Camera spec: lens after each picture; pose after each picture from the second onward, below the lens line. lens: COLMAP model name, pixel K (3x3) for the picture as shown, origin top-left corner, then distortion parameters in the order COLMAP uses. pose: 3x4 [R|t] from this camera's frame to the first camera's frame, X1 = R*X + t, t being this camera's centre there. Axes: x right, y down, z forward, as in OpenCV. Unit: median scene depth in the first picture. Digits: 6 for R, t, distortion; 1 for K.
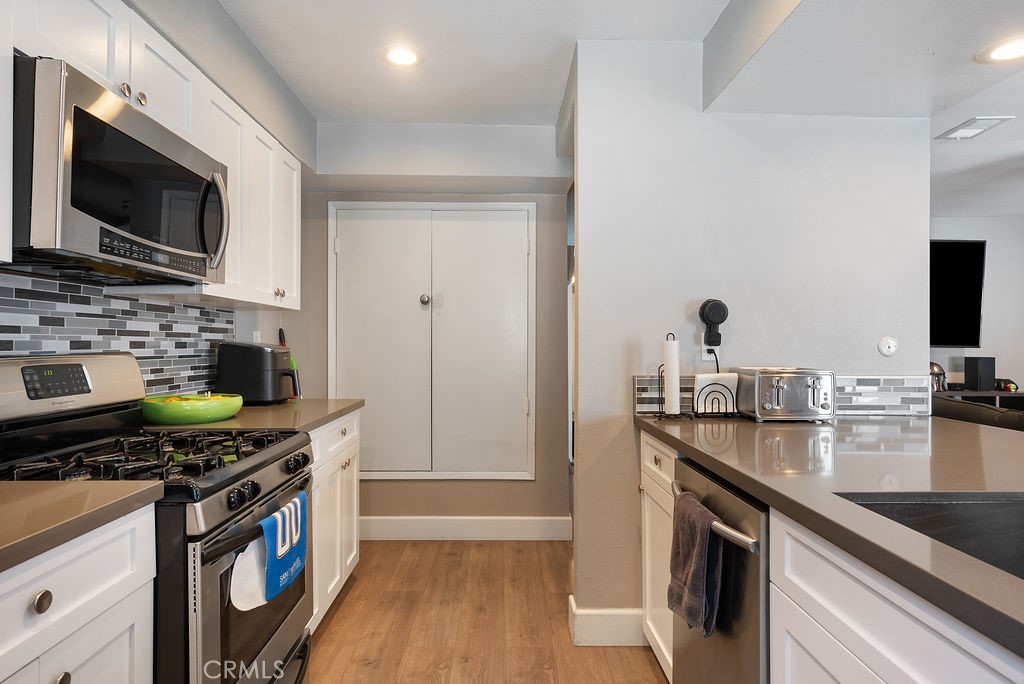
lens RADIAL K [[587.7, 0, 512.5], [0, 587.7, 340.5], [0, 0, 1]] dist [-0.000371, -0.000031]
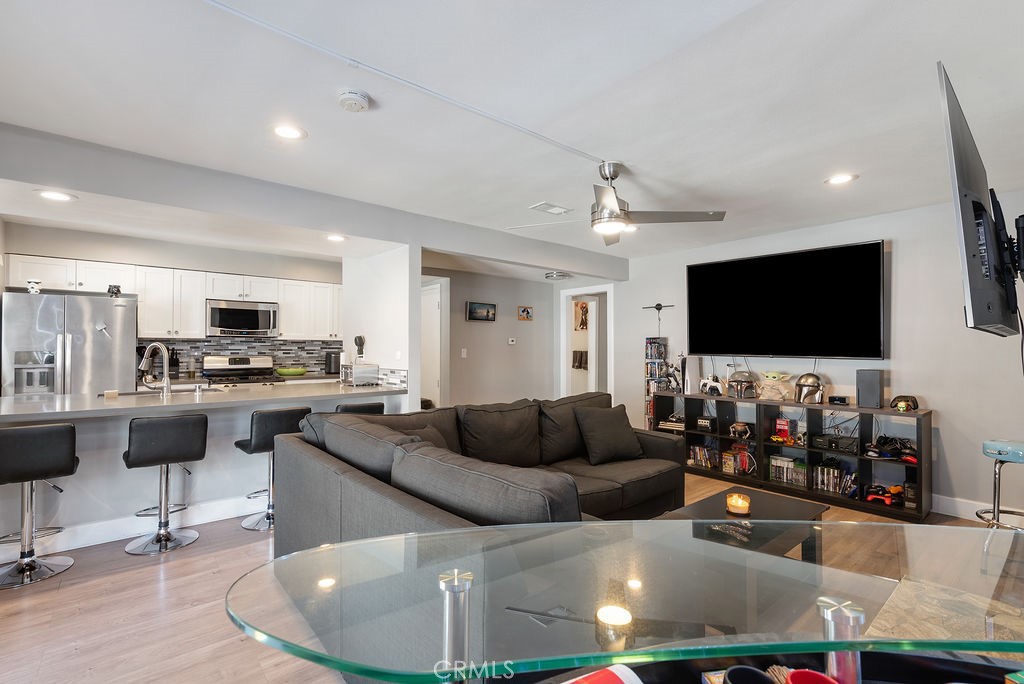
lens RADIAL K [[474.5, 0, 510.4], [0, 474.5, 342.4], [0, 0, 1]] dist [0.001145, 0.000241]
pose [[0.618403, -0.011358, -0.785779, 2.275853], [0.001430, 0.999910, -0.013327, -0.016587], [0.785860, 0.007118, 0.618363, 0.262612]]
